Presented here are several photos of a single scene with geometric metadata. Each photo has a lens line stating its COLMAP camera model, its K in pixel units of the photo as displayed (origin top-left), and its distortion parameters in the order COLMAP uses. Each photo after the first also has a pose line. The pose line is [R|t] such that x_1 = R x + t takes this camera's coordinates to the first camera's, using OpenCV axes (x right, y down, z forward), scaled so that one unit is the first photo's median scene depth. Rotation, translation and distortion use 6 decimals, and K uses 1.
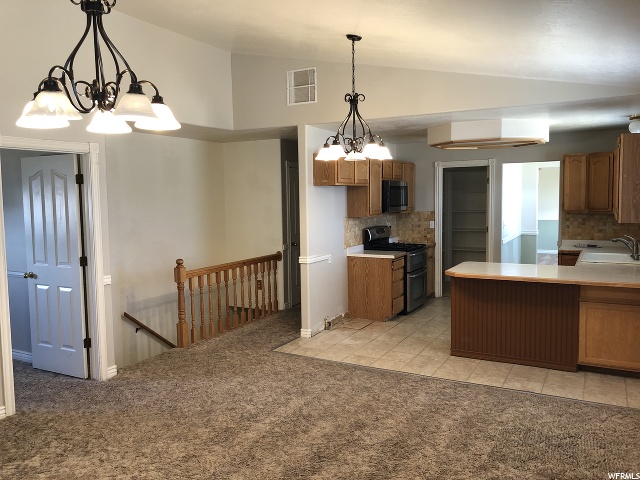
lens RADIAL K [[529.5, 0, 319.1], [0, 529.5, 240.5], [0, 0, 1]] dist [0.041329, 0.002508]
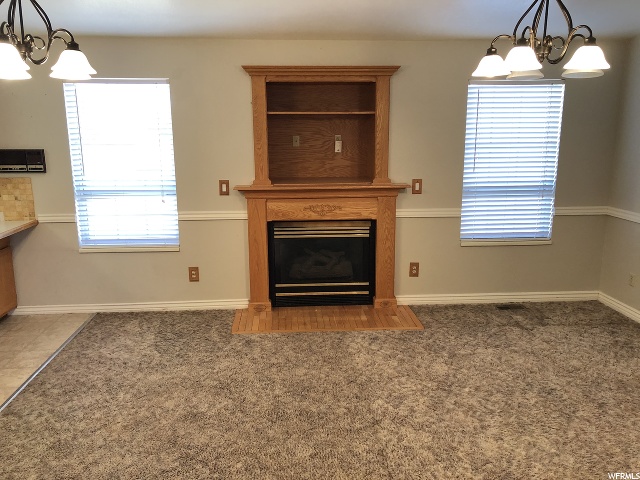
lens RADIAL K [[529.5, 0, 319.5], [0, 529.5, 239.4], [0, 0, 1]] dist [0.041329, 0.002508]
pose [[-0.541210, -0.156543, 0.826188, -0.622774], [0.086363, 0.966975, 0.239793, -0.096298], [-0.836441, 0.201131, -0.509817, 1.099128]]
